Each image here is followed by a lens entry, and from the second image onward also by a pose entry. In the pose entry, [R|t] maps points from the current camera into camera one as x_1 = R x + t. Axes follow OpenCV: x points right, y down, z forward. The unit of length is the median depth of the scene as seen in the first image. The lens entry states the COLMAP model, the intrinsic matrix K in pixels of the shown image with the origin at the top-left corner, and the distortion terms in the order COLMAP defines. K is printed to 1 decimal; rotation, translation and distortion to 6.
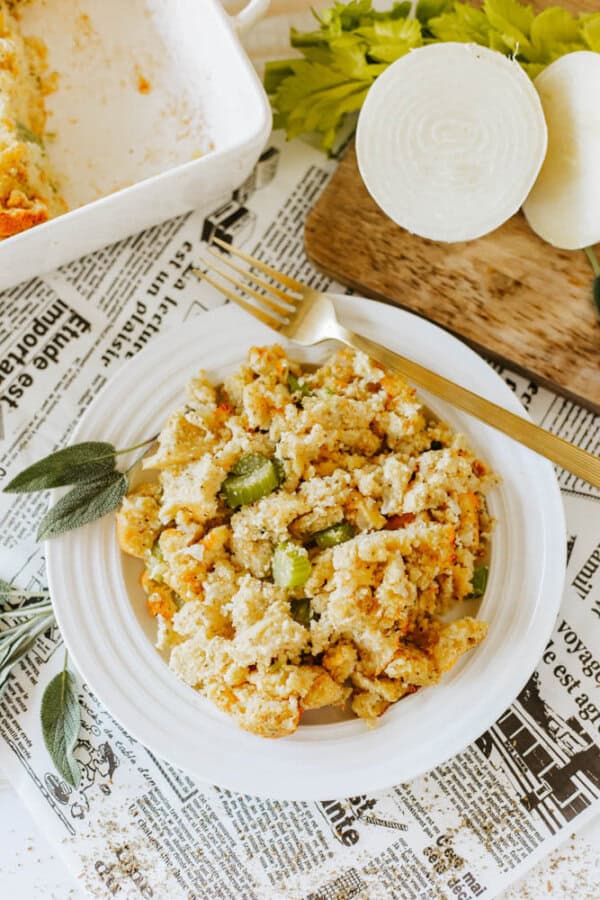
lens RADIAL K [[1386.5, 0, 307.4], [0, 1386.5, 478.5], [0, 0, 1]] dist [-0.058288, 0.000000]
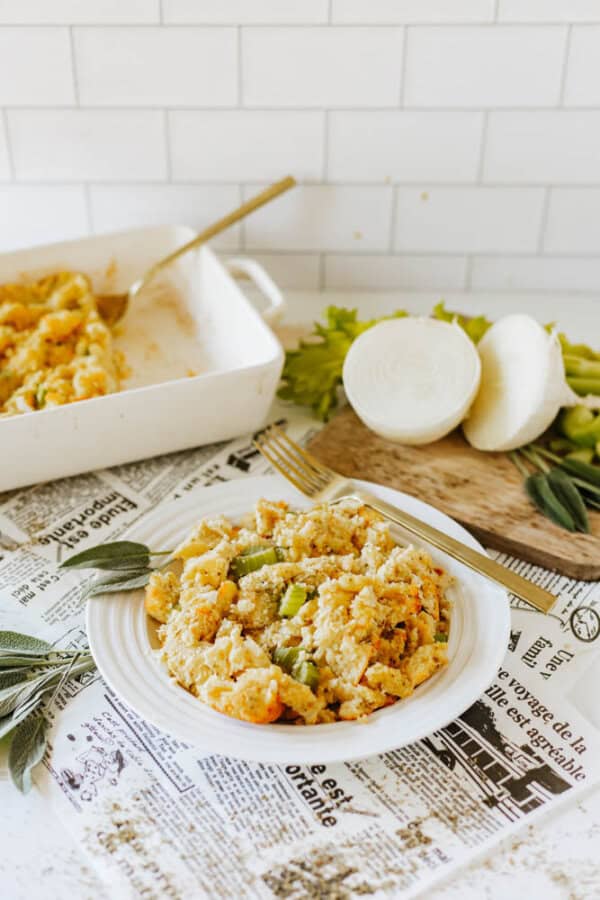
lens RADIAL K [[1386.5, 0, 303.4], [0, 1386.5, 457.9], [0, 0, 1]] dist [-0.058288, 0.000000]
pose [[0.999505, 0.024181, -0.020132, 0.025309], [-0.031451, 0.786252, -0.617105, 0.705613], [0.000907, 0.617432, 0.786624, -0.050146]]
